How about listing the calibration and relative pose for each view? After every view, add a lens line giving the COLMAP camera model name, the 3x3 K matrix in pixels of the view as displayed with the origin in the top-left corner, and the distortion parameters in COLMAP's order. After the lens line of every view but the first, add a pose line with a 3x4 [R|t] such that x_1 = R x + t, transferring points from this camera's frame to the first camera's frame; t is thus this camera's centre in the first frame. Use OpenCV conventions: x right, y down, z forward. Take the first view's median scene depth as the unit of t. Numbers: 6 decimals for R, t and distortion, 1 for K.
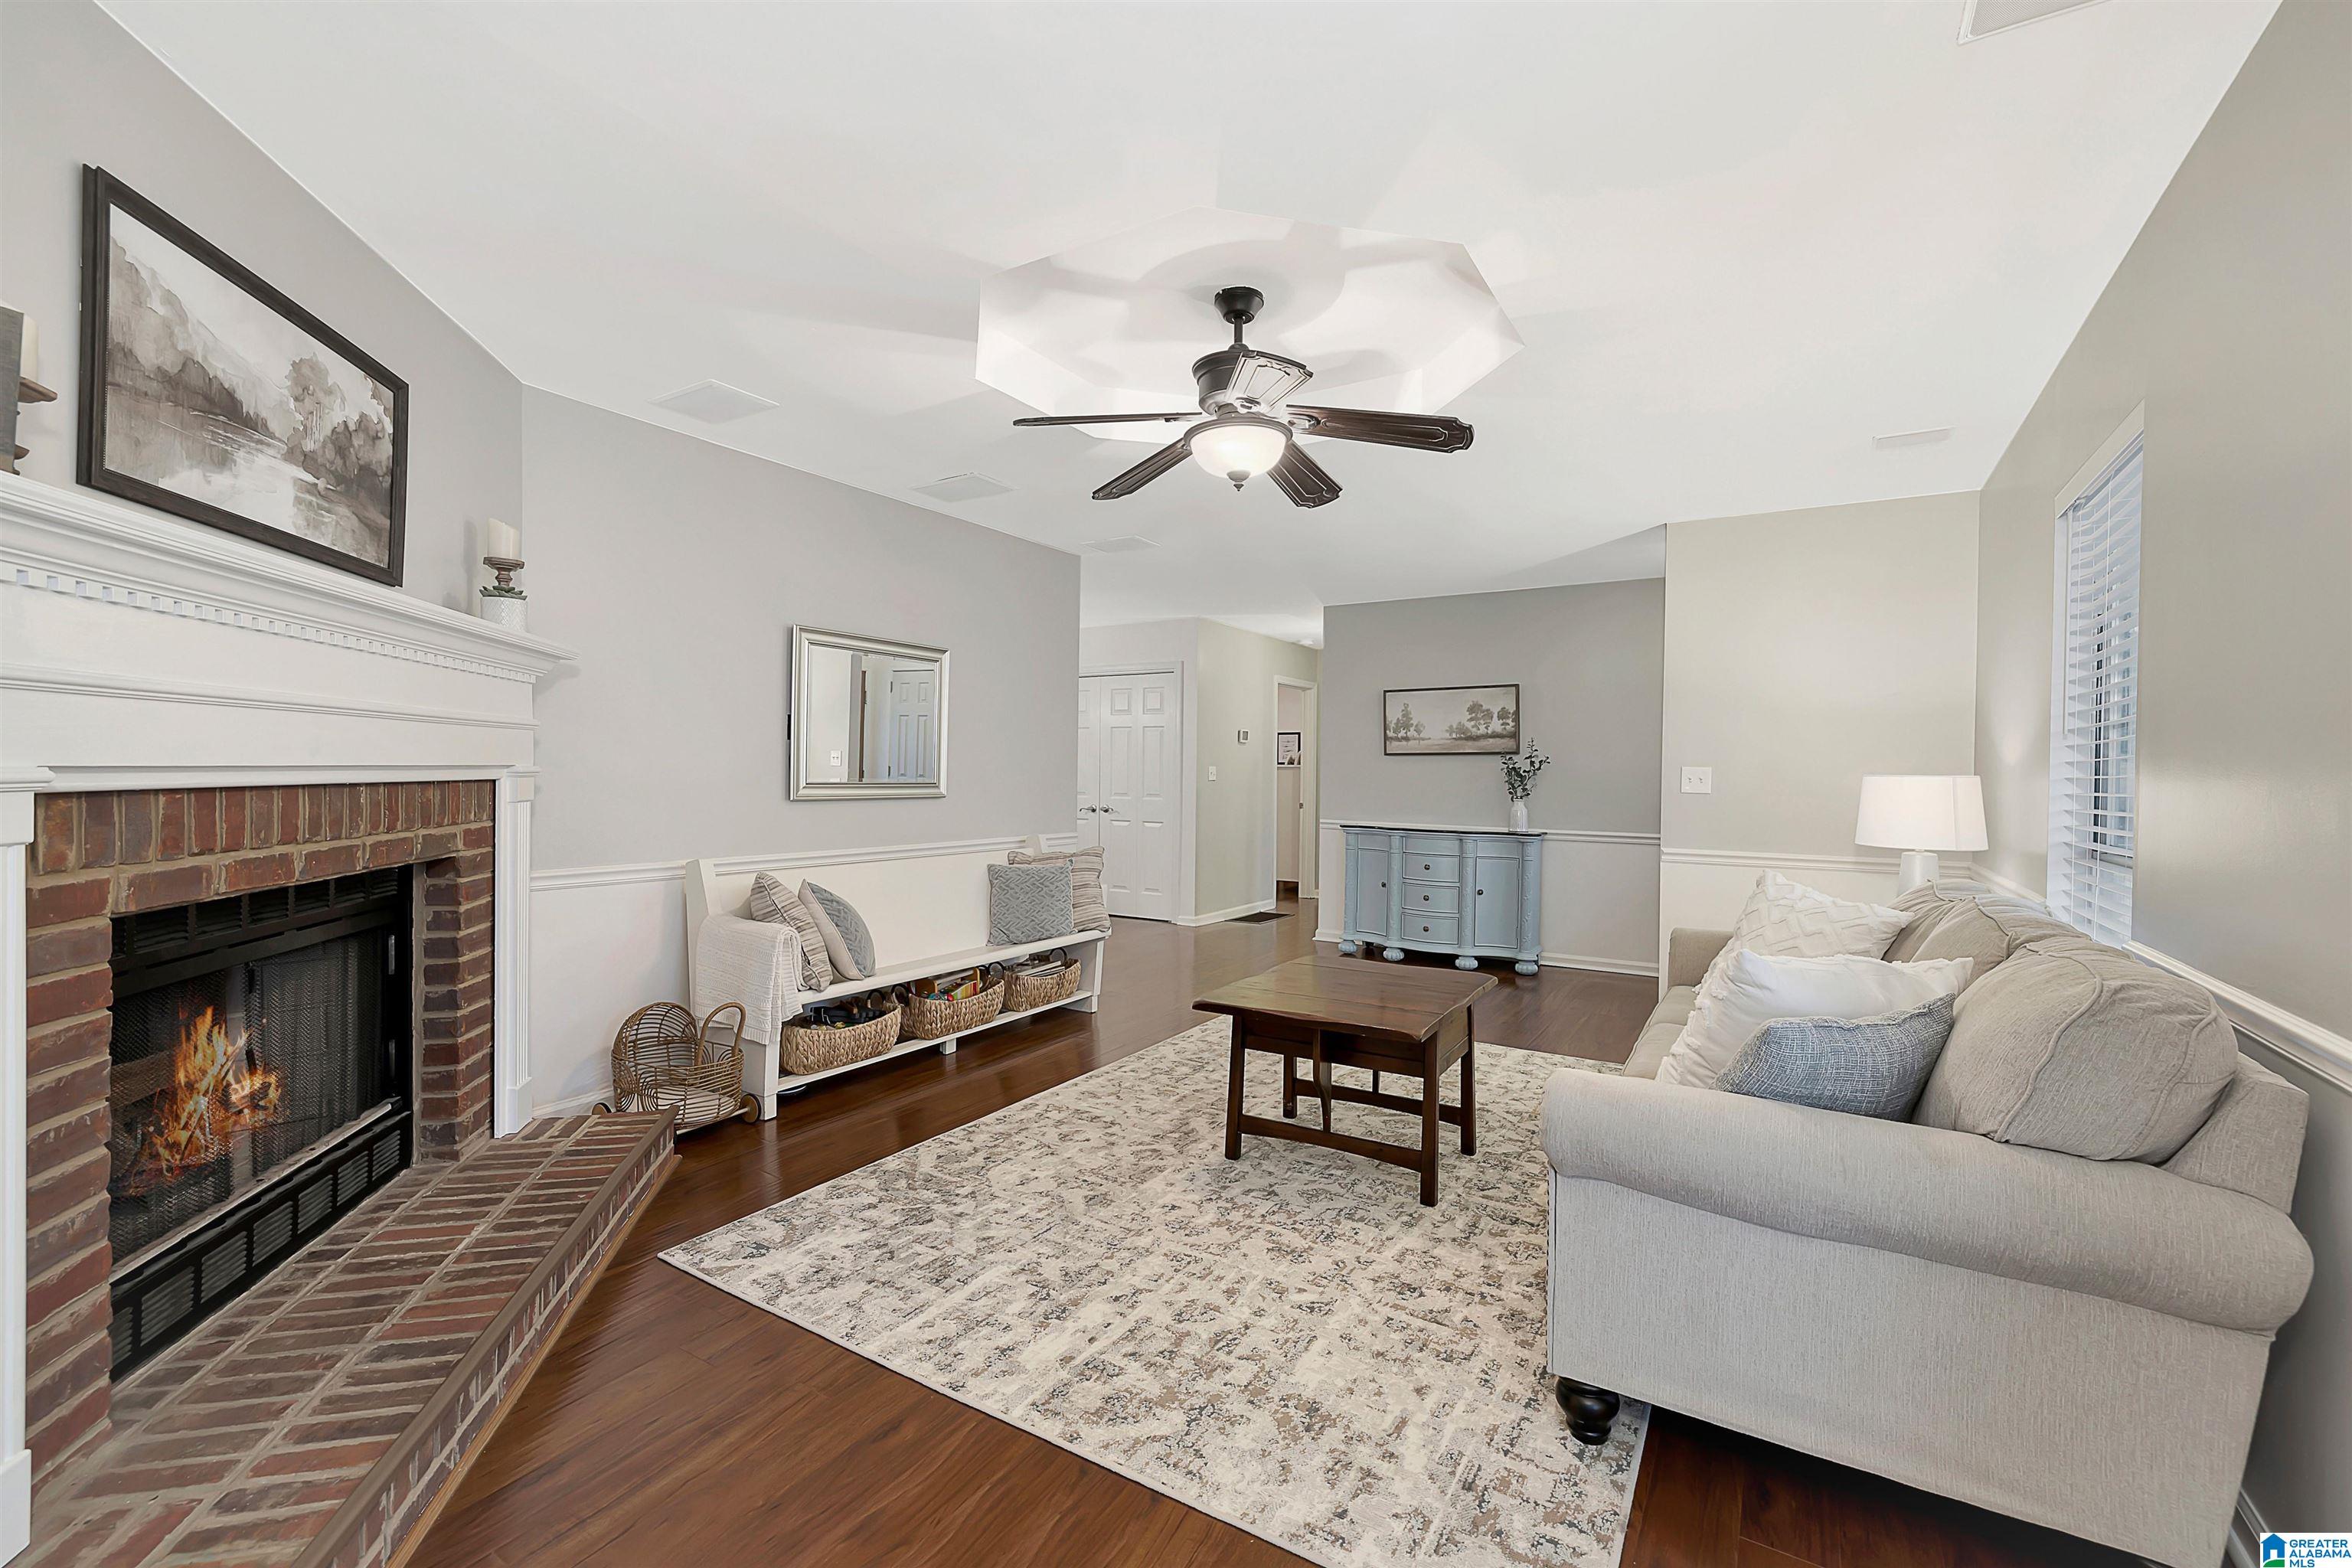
lens RADIAL K [[1044.1, 0, 1138.5], [0, 1044.1, 787.4], [0, 0, 1]] dist [-0.001587, -0.000398]
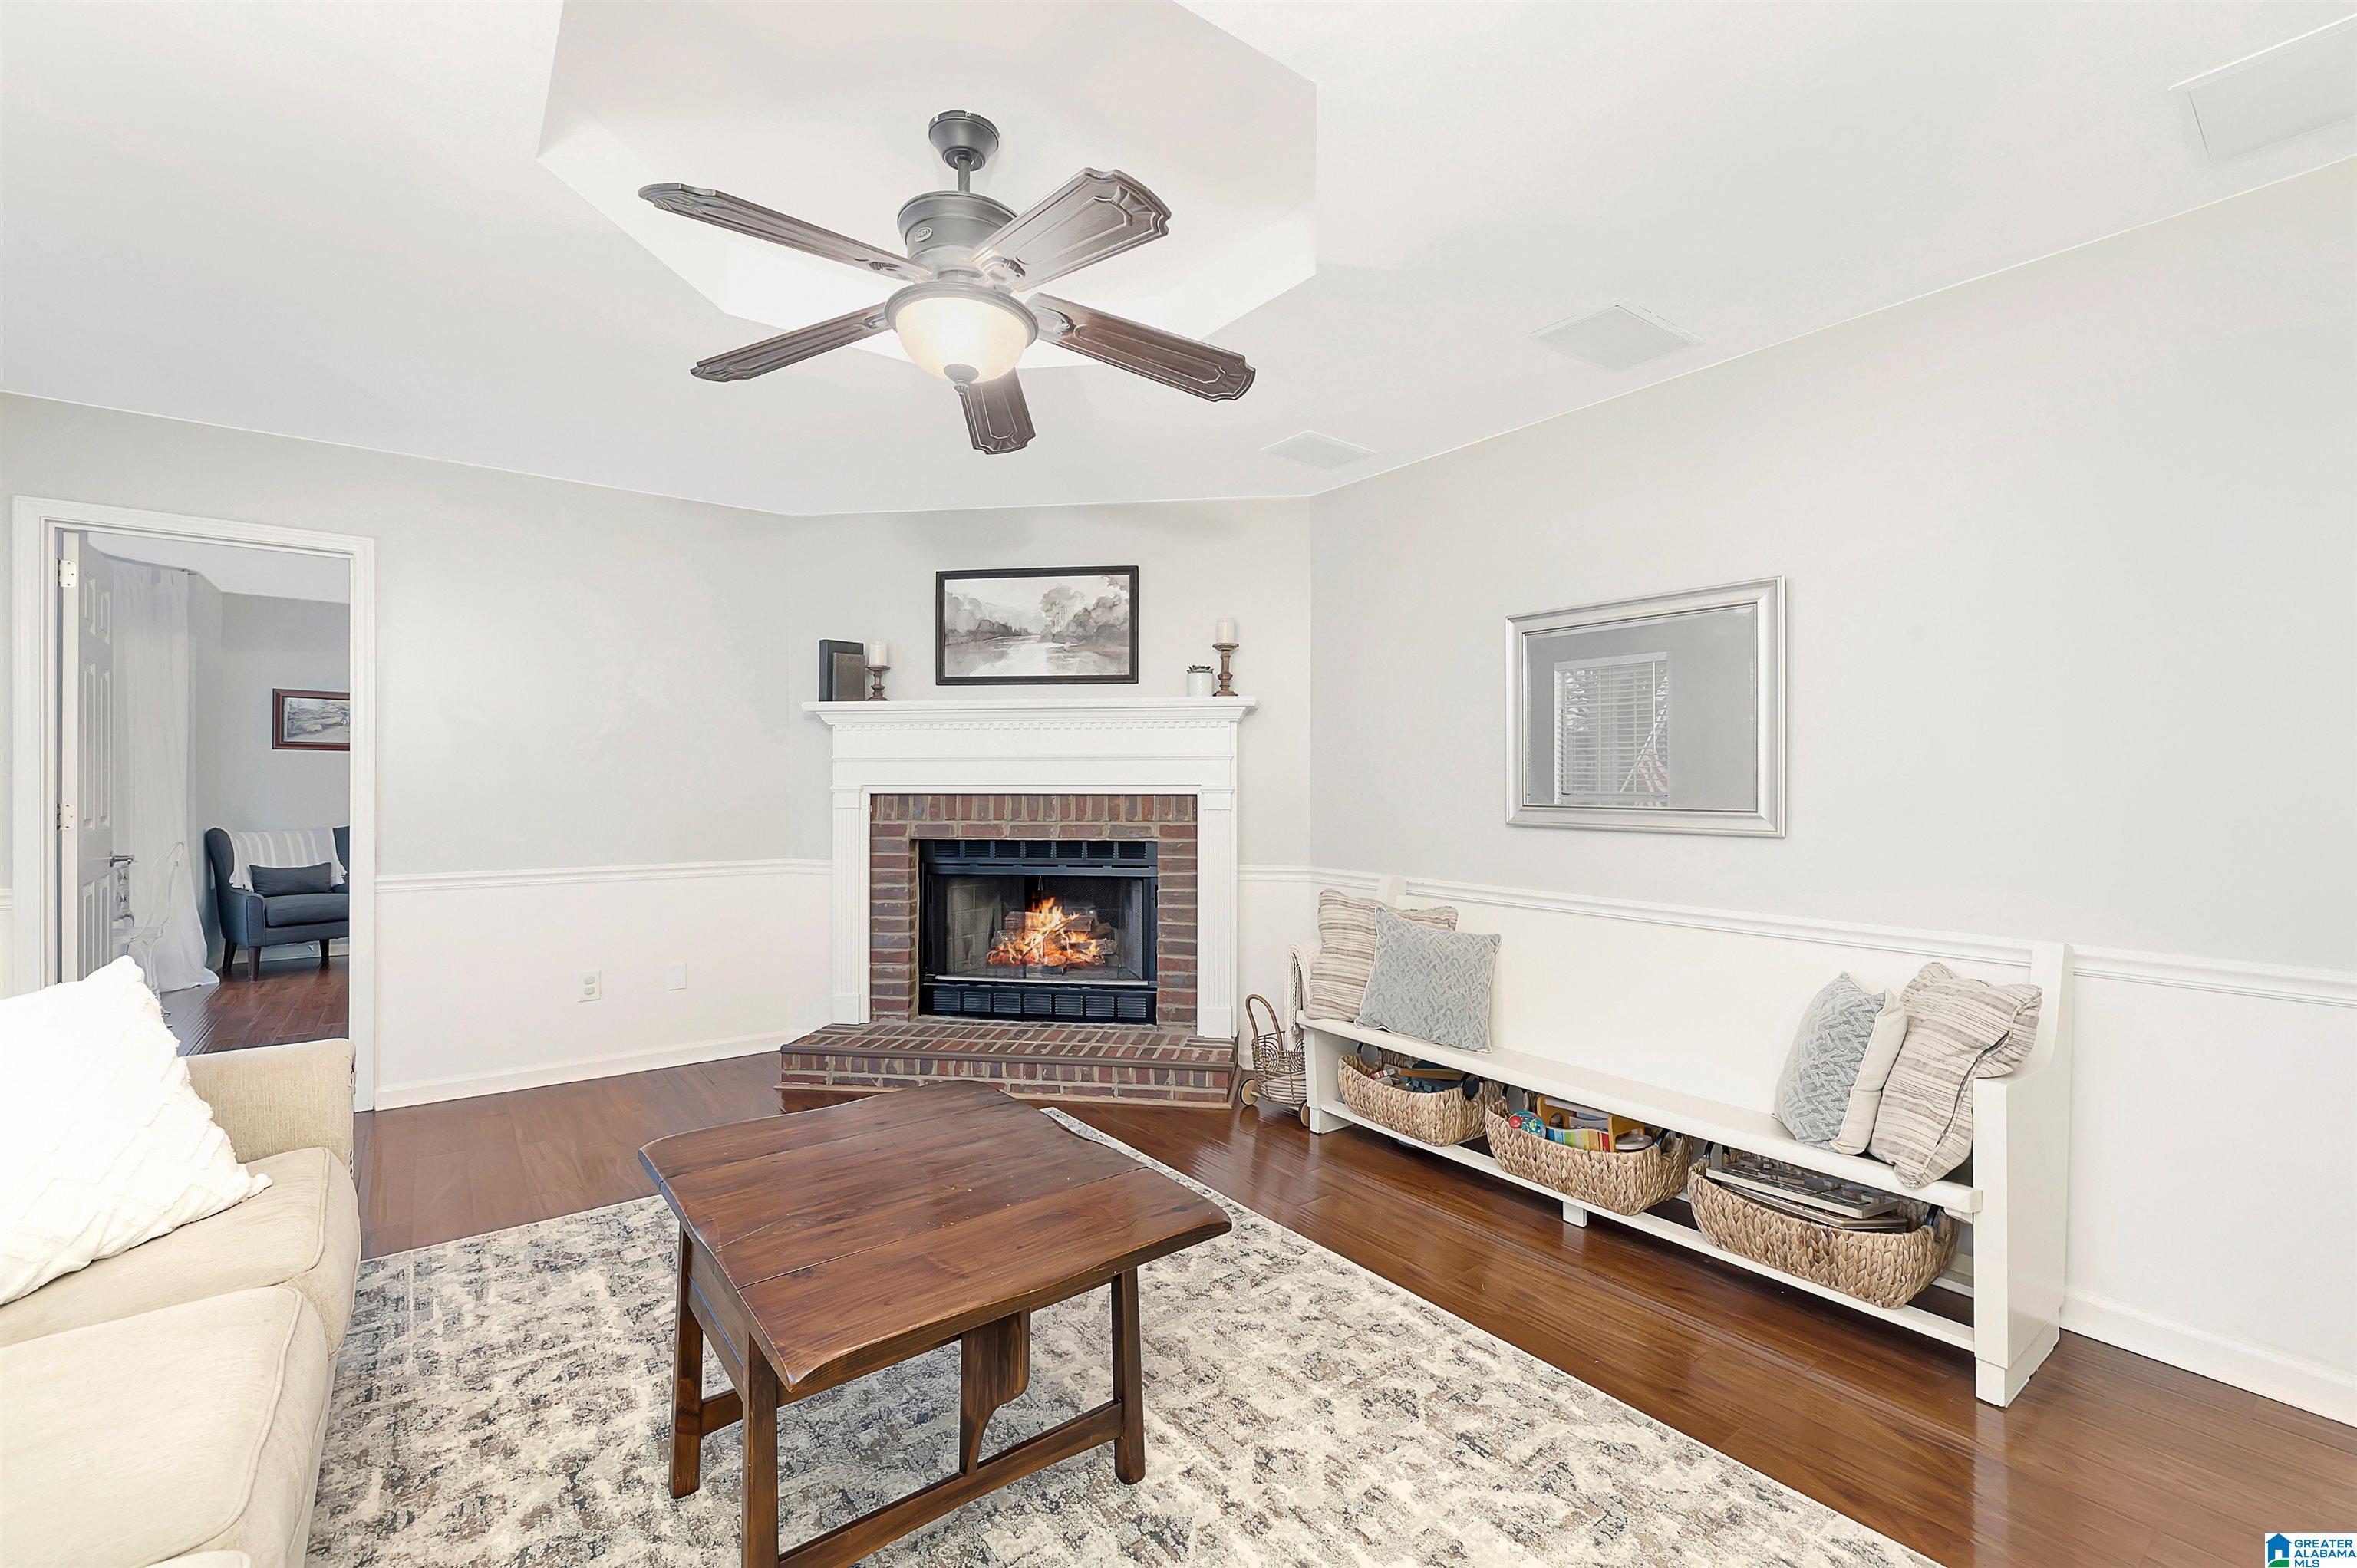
lens RADIAL K [[986.2, 0, 1178.5], [0, 986.2, 784.0], [0, 0, 1]] dist [-0.002869, -0.000648]
pose [[-0.347874, -0.011908, -0.937466, 0.940416], [-0.022837, 0.999730, -0.004224, -0.021101], [0.937263, 0.019940, -0.348052, 1.909651]]
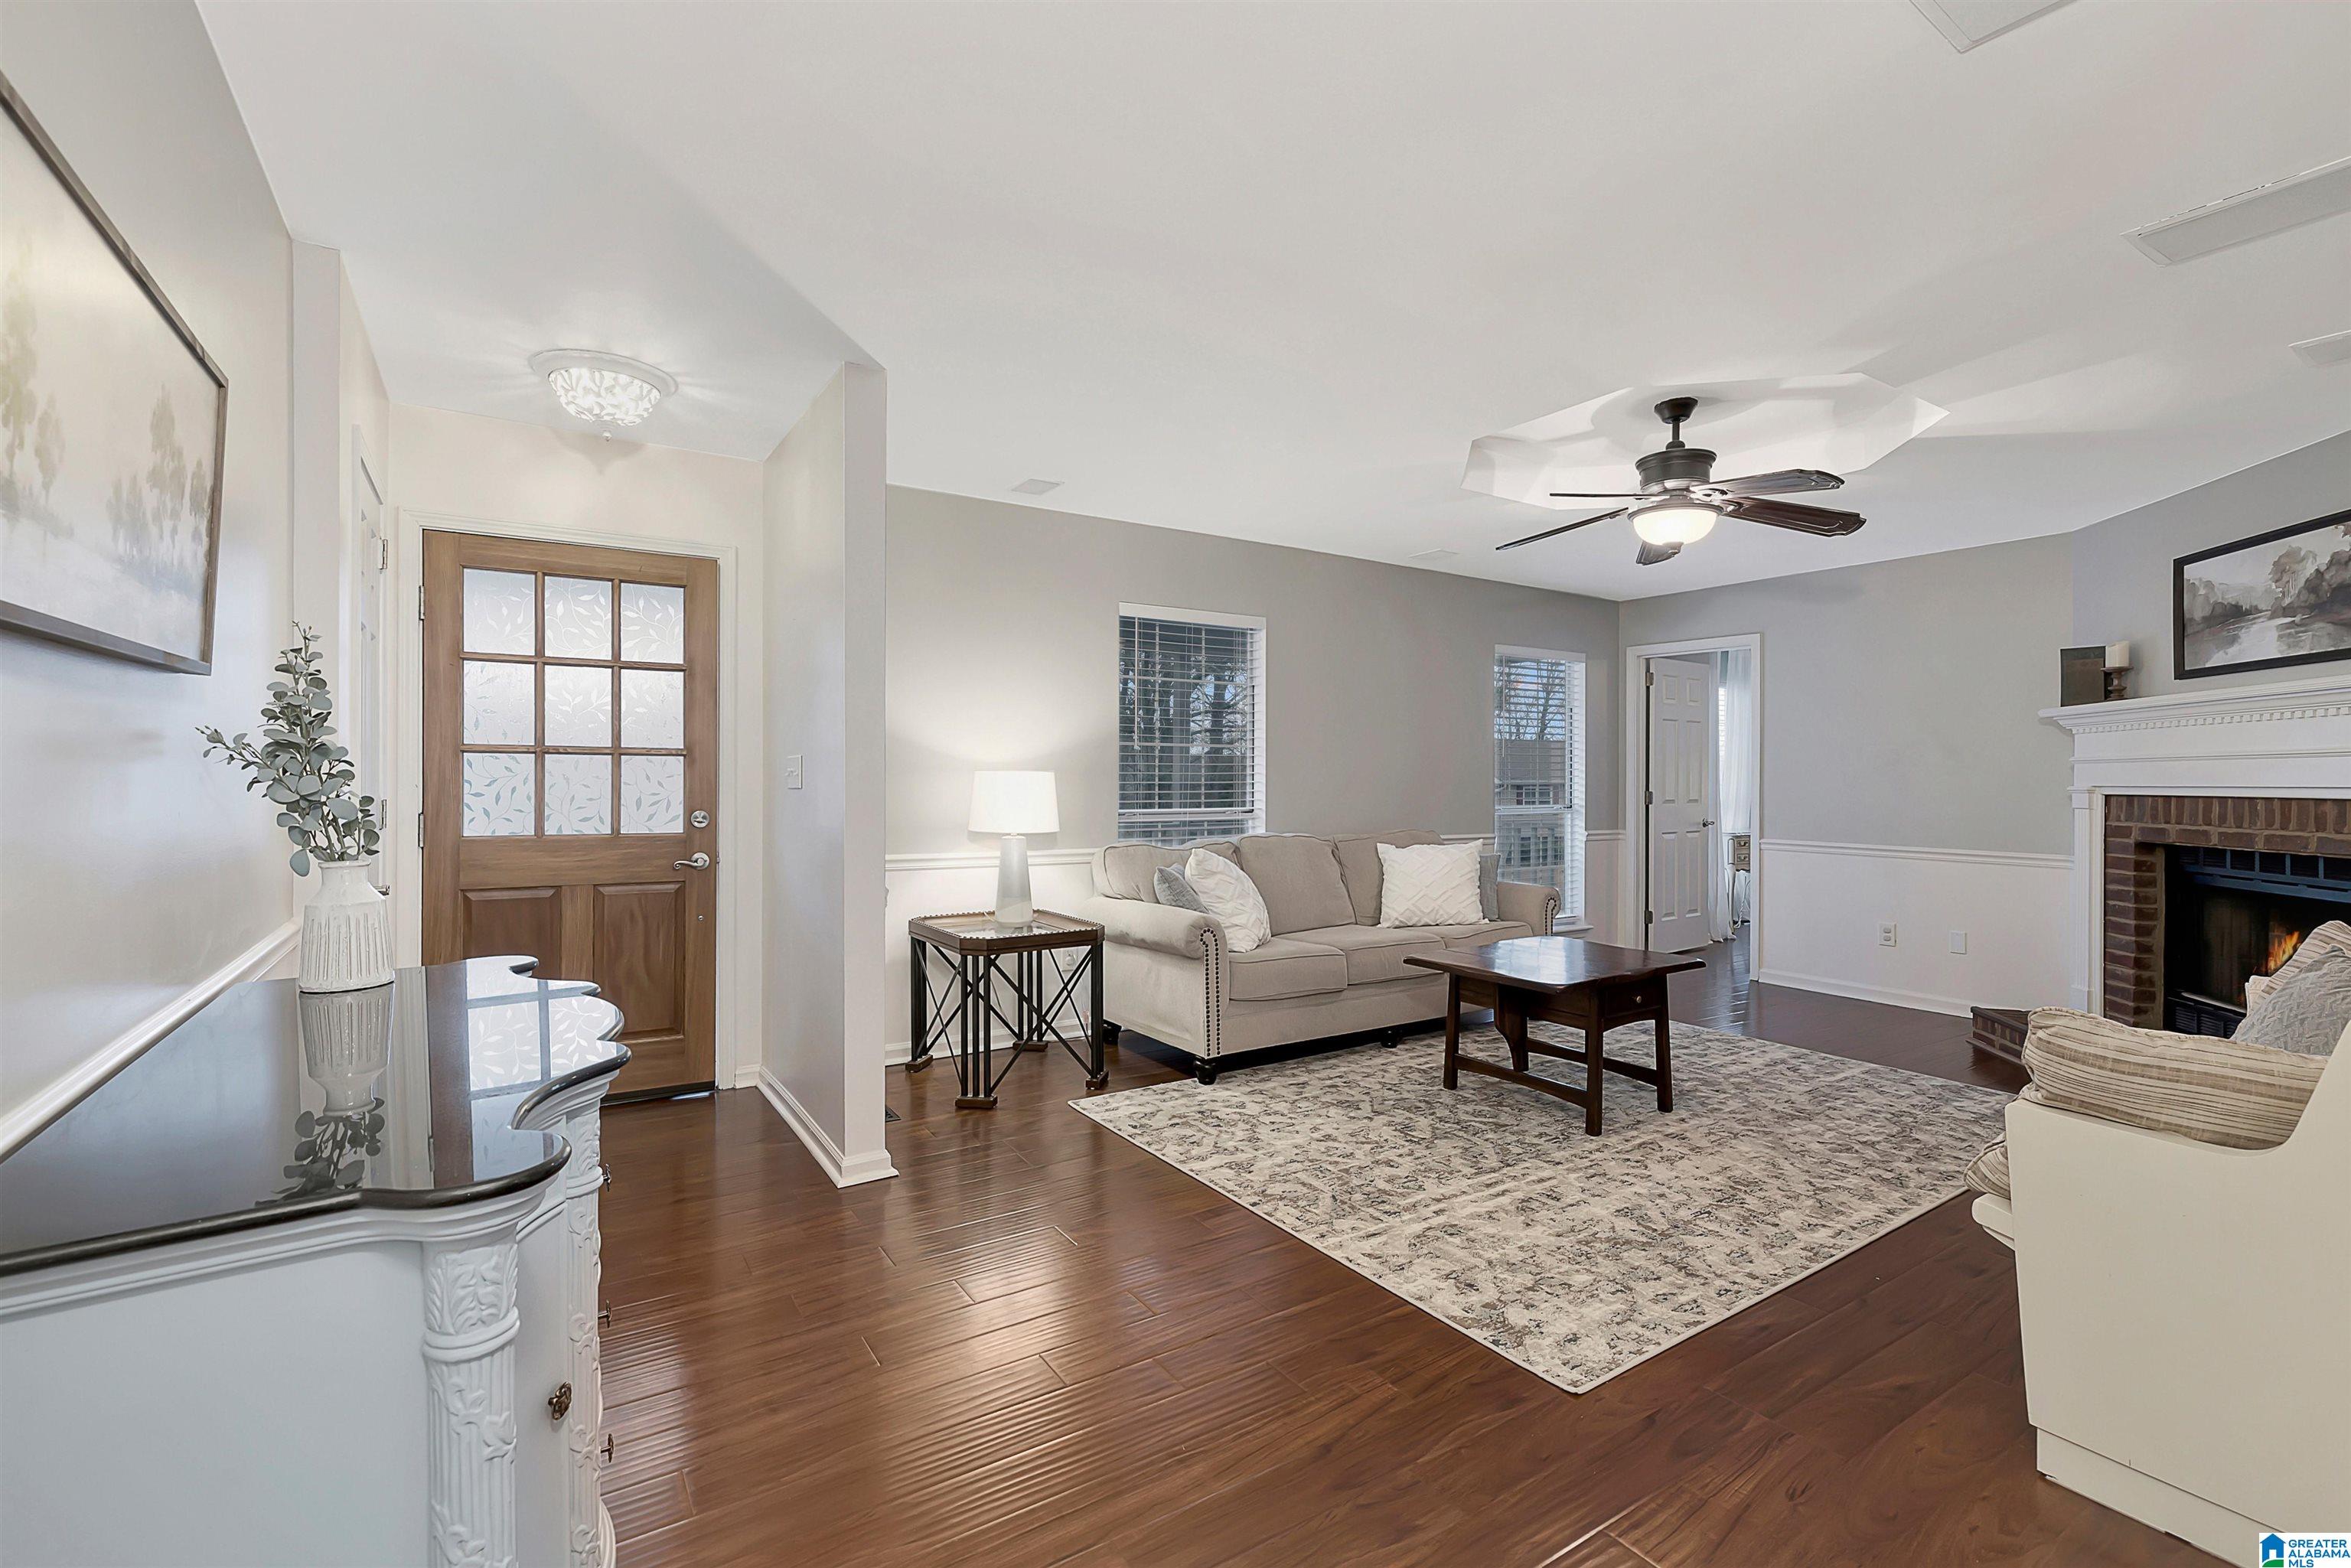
lens RADIAL K [[983.7, 0, 1175.5], [0, 983.7, 784.0], [0, 0, 1]] dist [-0.002869, -0.000648]
pose [[-0.914050, -0.019532, 0.405131, 0.220153], [-0.009822, 0.999613, 0.026032, -0.051250], [-0.405482, 0.019815, -0.913888, 3.225920]]
